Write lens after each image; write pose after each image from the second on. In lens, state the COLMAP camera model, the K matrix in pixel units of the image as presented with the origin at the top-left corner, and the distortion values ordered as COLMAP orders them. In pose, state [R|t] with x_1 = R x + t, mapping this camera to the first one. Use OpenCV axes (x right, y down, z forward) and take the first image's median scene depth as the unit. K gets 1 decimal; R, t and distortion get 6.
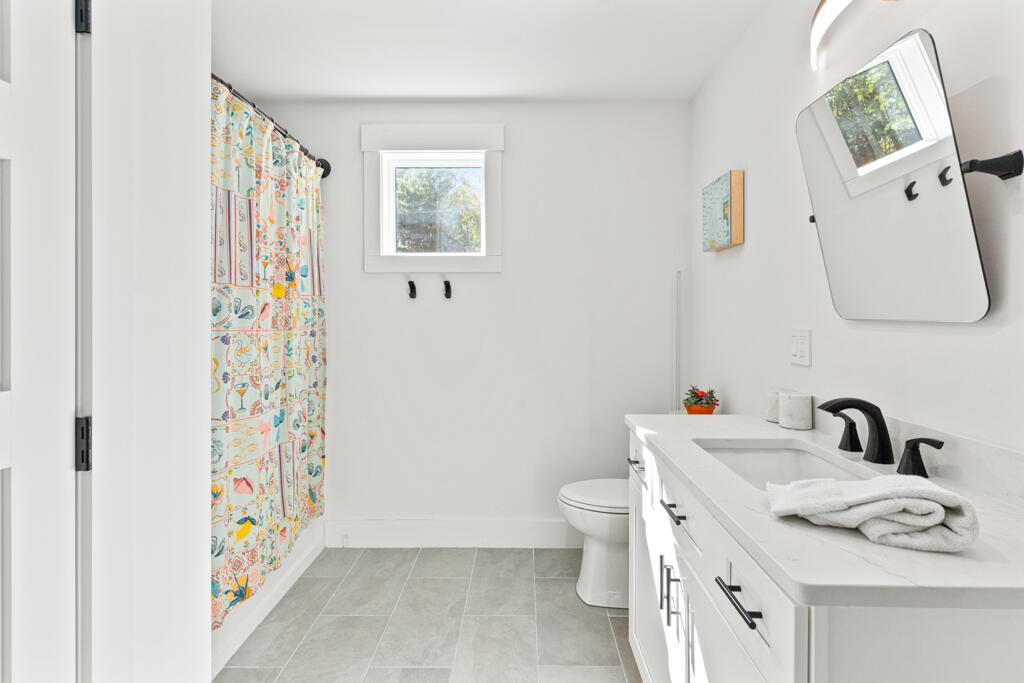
lens RADIAL K [[498.8, 0, 514.9], [0, 498.8, 324.5], [0, 0, 1]] dist [0.000099, 0.000442]
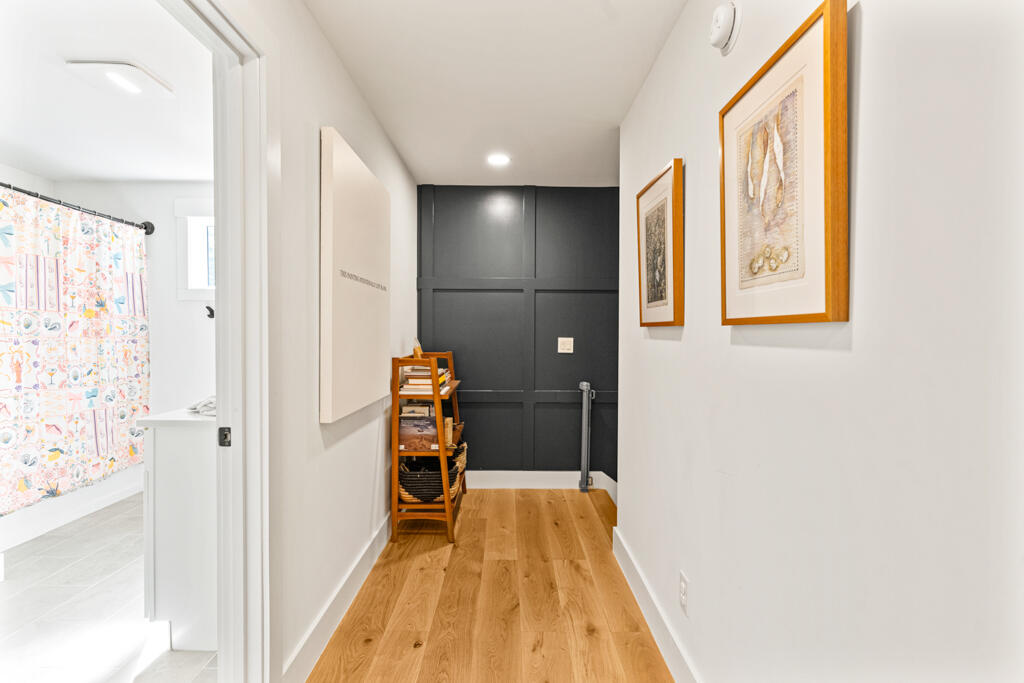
lens RADIAL K [[489.5, 0, 512.7], [0, 489.5, 349.5], [0, 0, 1]] dist [0.000003, -0.000265]
pose [[0.999762, 0.001643, 0.021732, 0.946618], [-0.002015, 0.999852, 0.017082, 0.020685], [-0.021701, -0.017122, 0.999618, -0.666810]]
